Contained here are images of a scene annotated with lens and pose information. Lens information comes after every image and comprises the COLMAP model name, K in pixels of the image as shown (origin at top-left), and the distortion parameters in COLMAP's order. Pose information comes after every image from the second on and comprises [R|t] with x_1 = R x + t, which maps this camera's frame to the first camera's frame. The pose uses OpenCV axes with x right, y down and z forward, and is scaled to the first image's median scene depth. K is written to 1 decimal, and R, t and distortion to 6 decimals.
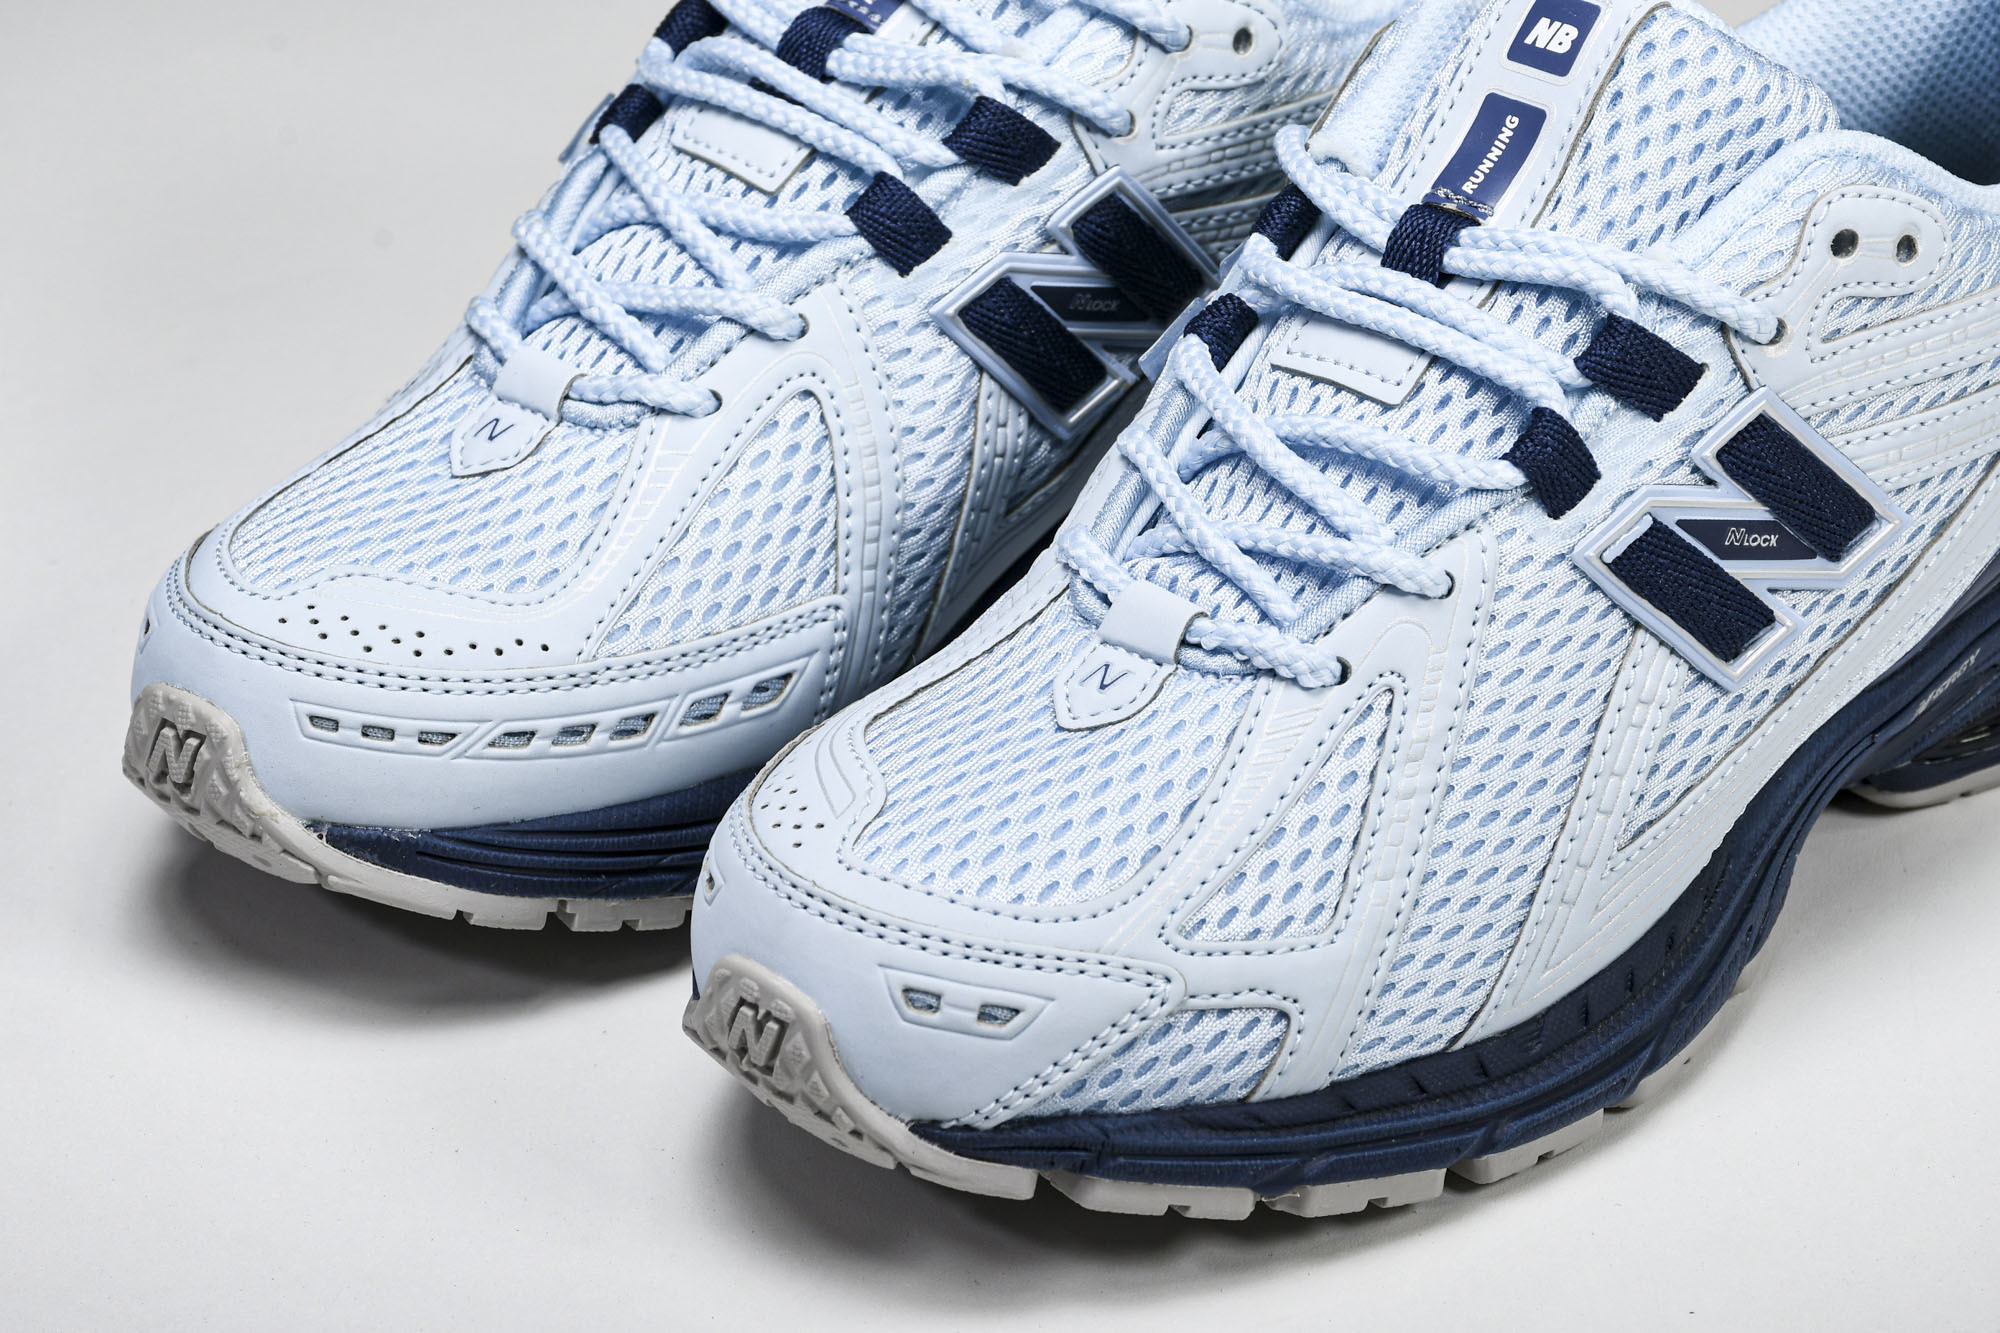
lens RADIAL K [[6238.6, 0, 997.7], [0, 6238.6, 664.8], [0, 0, 1]] dist [0.898391, 0.000000]
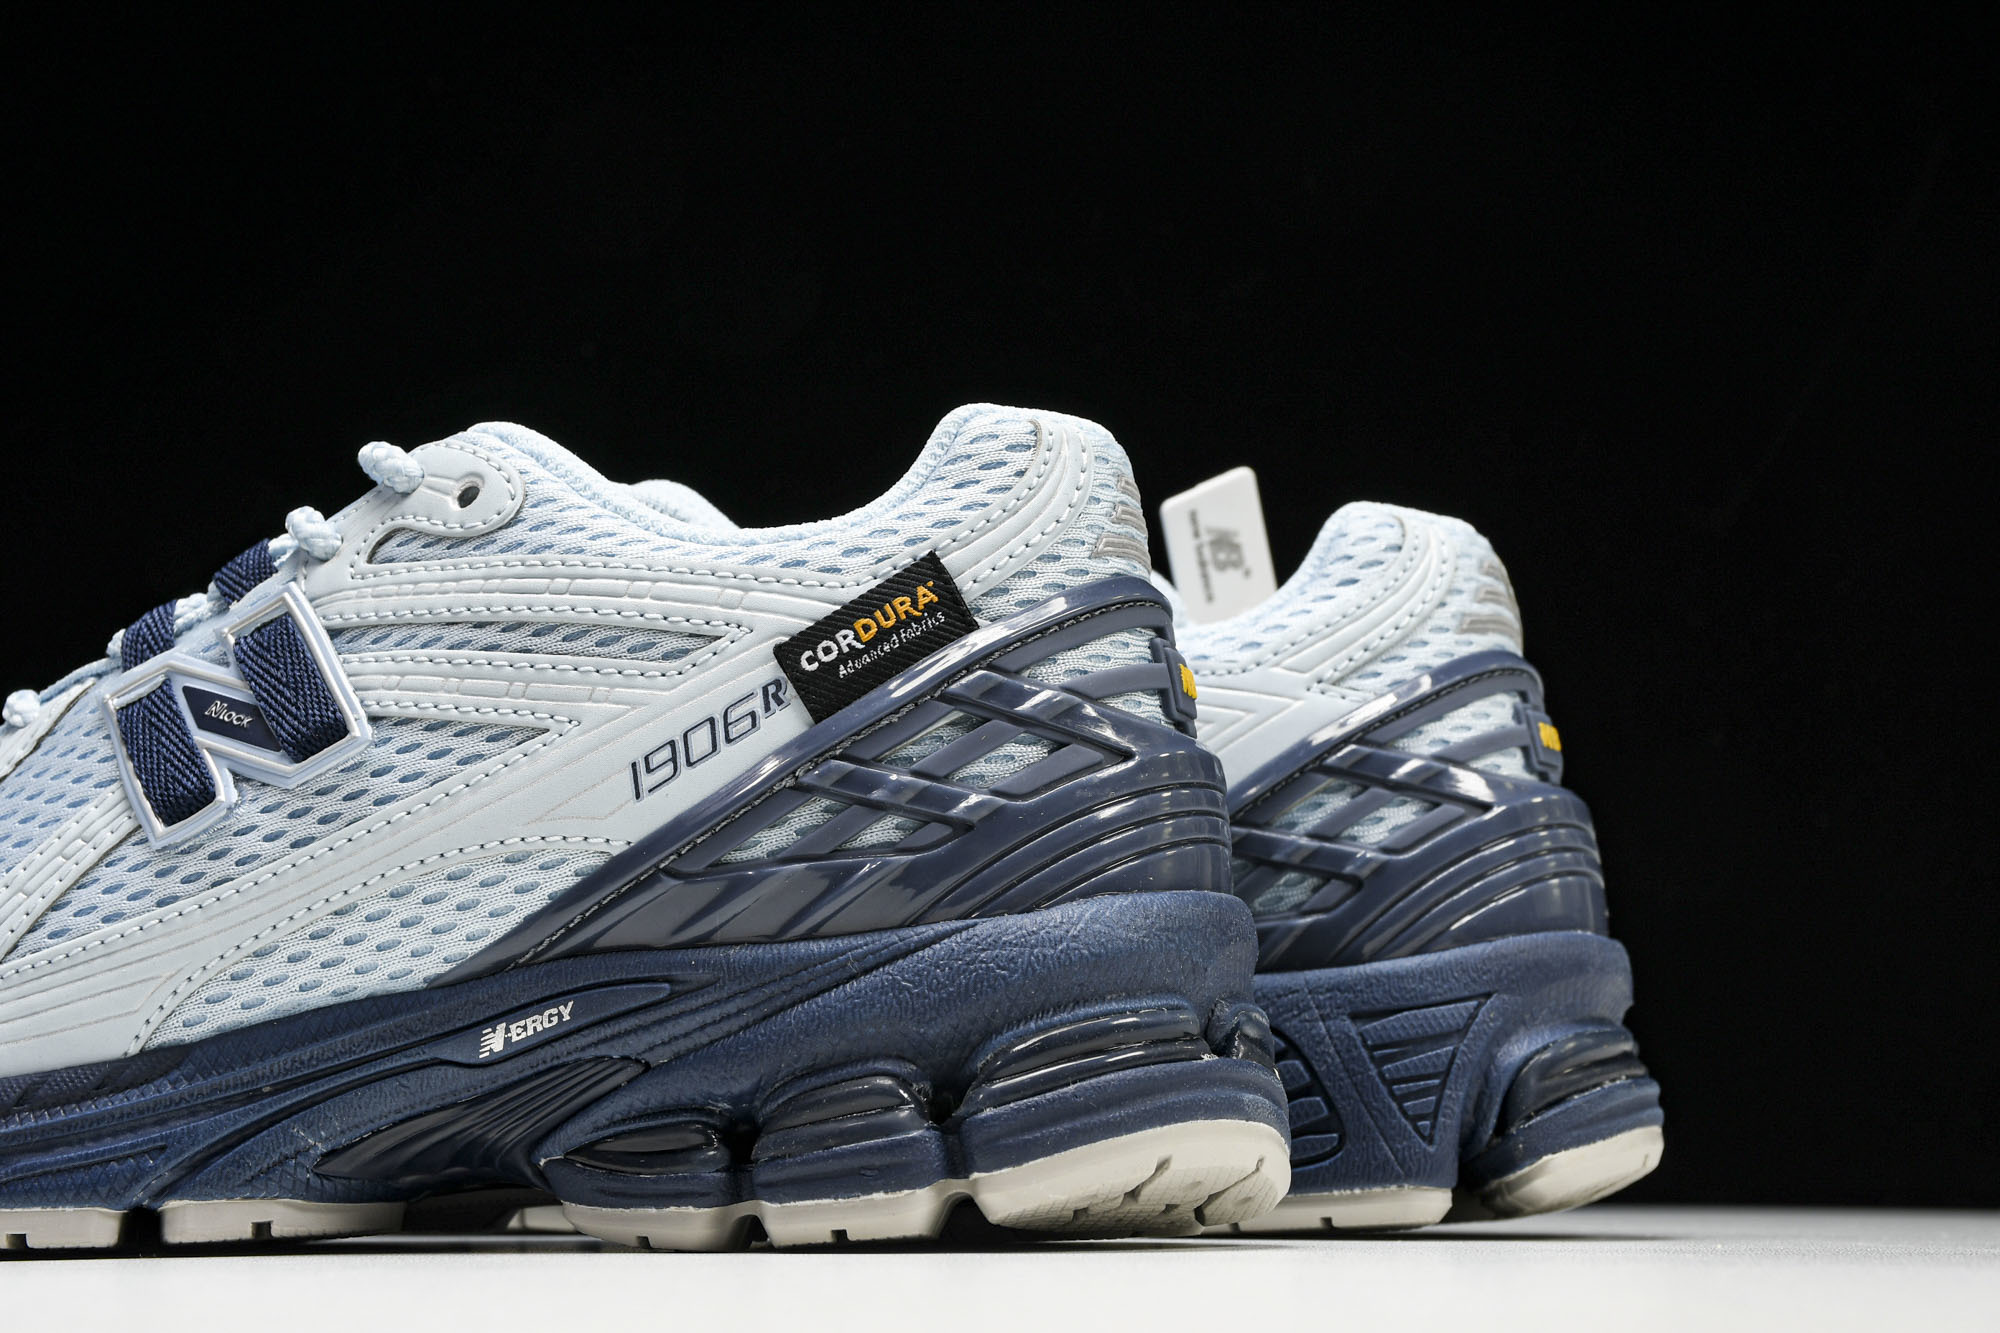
lens RADIAL K [[3658.0, 0, 1003.4], [0, 3658.0, 653.6], [0, 0, 1]] dist [0.145970, 0.000000]
pose [[0.396013, -0.146127, -0.906543, 0.708530], [-0.488632, 0.802333, -0.342783, 0.114375], [0.777439, 0.578713, 0.246332, 0.945459]]
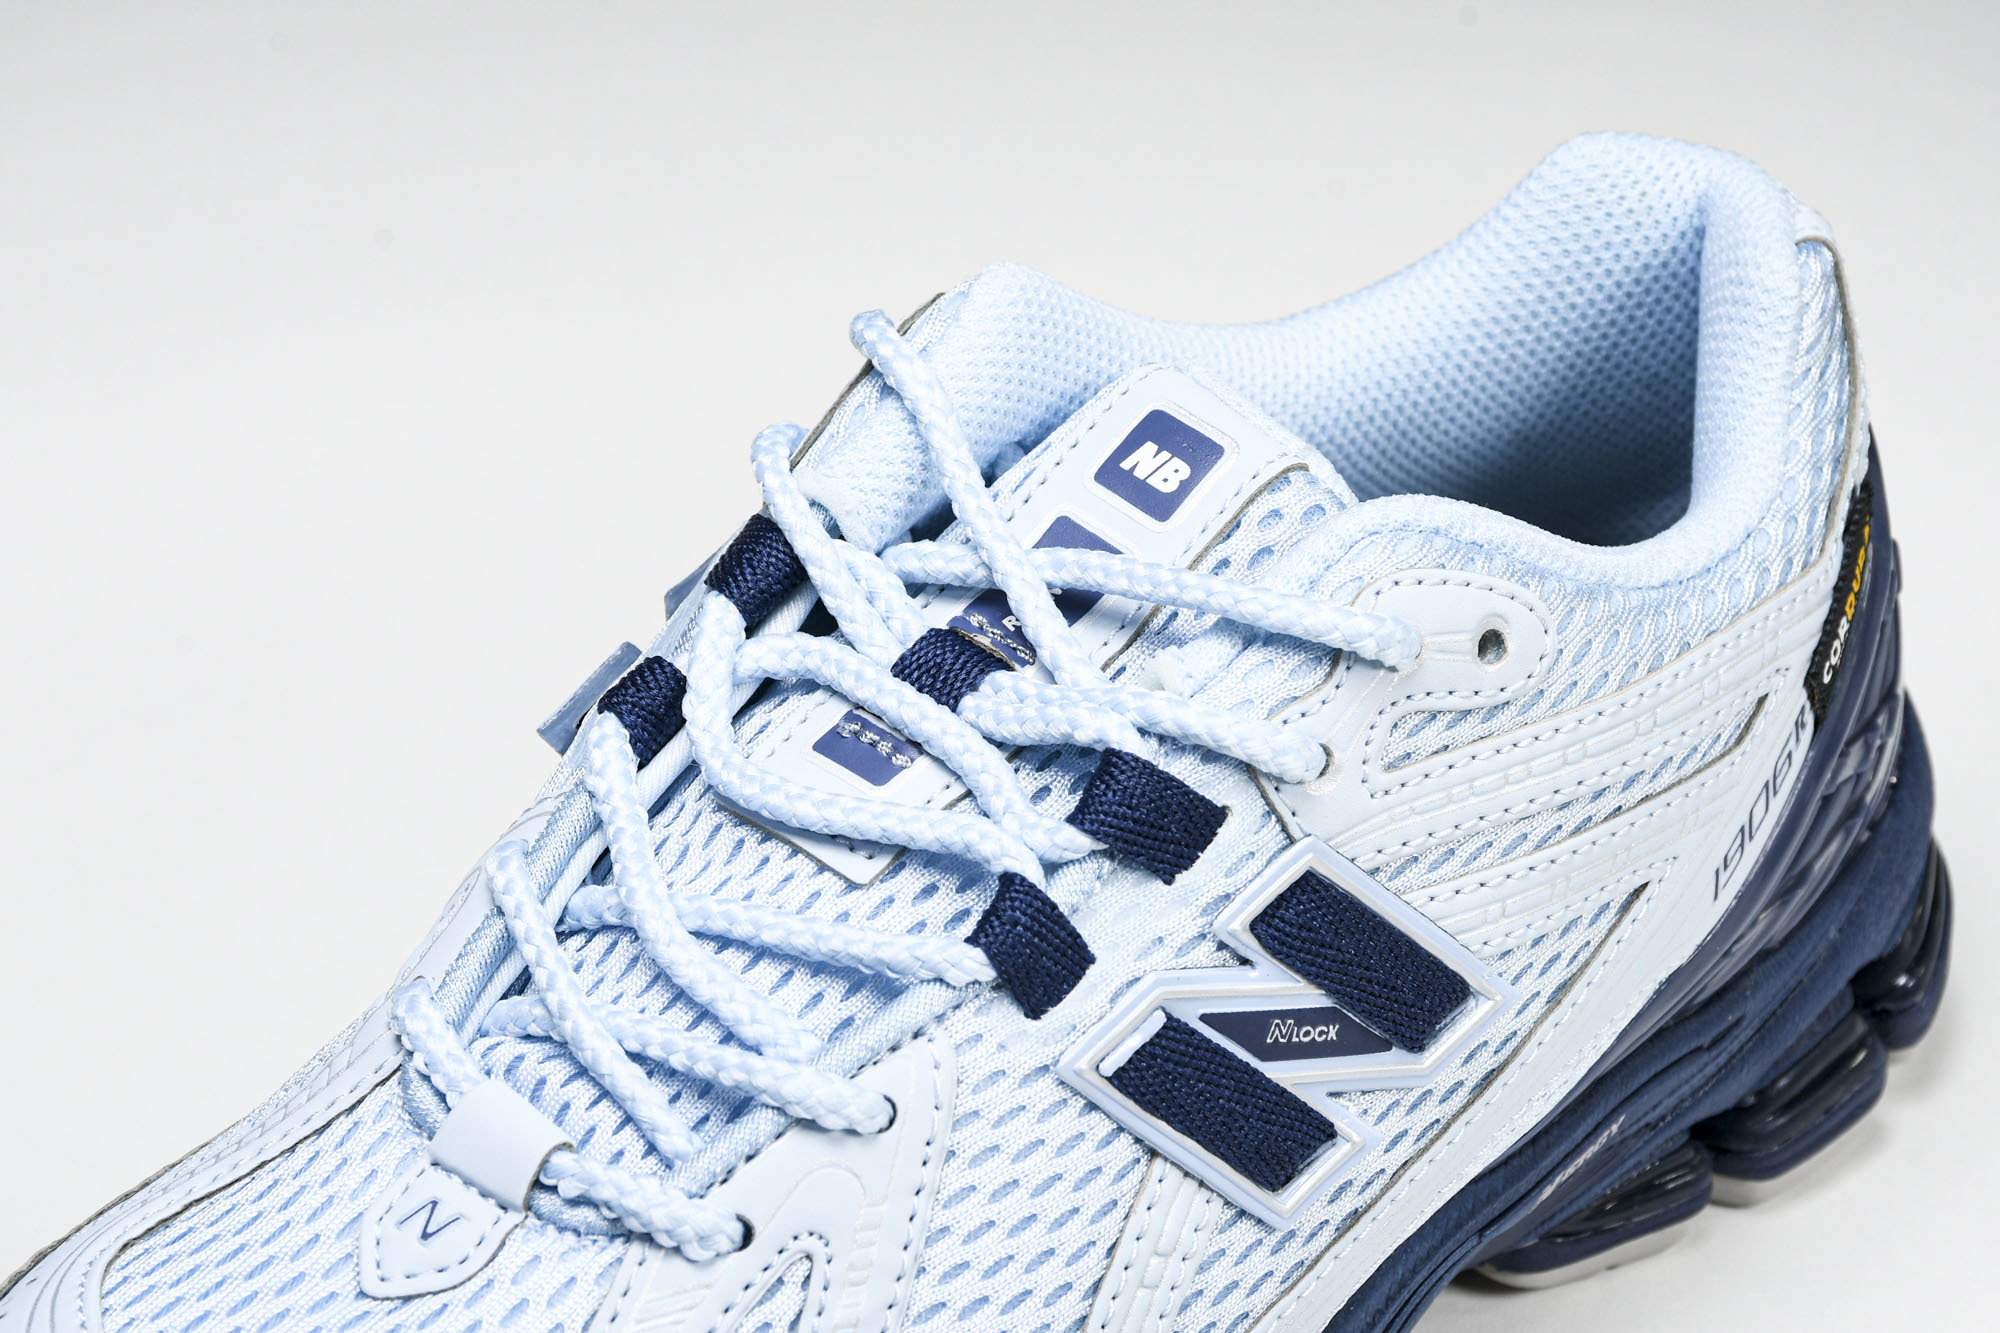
lens RADIAL K [[6238.6, 0, 999.6], [0, 6238.6, 662.3], [0, 0, 1]] dist [0.898391, 0.000000]
pose [[0.999733, 0.022396, -0.005722, 0.086131], [-0.021921, 0.997107, 0.072781, -0.118813], [0.007336, -0.072636, 0.997332, 0.248383]]
